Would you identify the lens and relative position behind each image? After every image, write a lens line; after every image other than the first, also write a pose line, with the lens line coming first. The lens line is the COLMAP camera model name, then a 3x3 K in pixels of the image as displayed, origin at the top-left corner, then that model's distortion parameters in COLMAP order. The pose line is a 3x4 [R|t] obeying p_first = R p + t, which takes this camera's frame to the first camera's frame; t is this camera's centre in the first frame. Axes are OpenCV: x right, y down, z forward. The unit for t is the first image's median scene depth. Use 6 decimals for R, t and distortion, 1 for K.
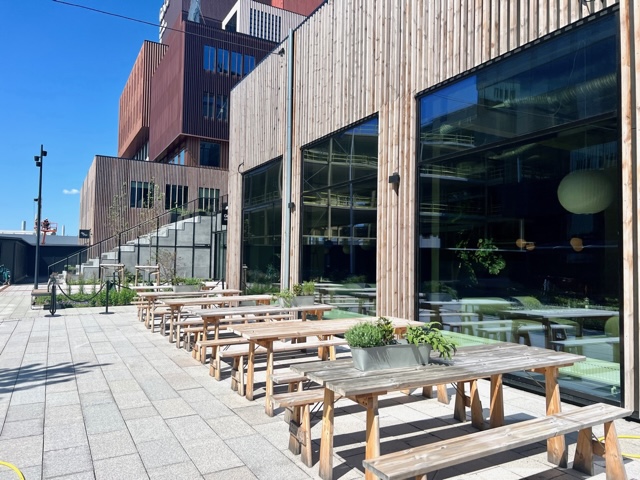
lens RADIAL K [[479.5, 0, 320.0], [0, 479.5, 240.0], [0, 0, 1]] dist [0.069444, -0.063045]
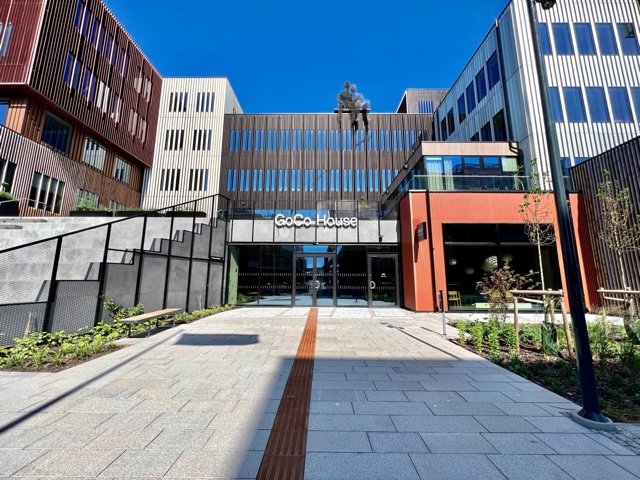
lens RADIAL K [[256.1, 0, 317.8], [0, 256.1, 238.0], [0, 0, 1]] dist [-0.001745, 0.000102]
pose [[0.495317, 0.126430, 0.859463, -0.394412], [-0.038143, 0.991564, -0.123881, 0.017209], [-0.867874, 0.028578, 0.495961, 0.524476]]
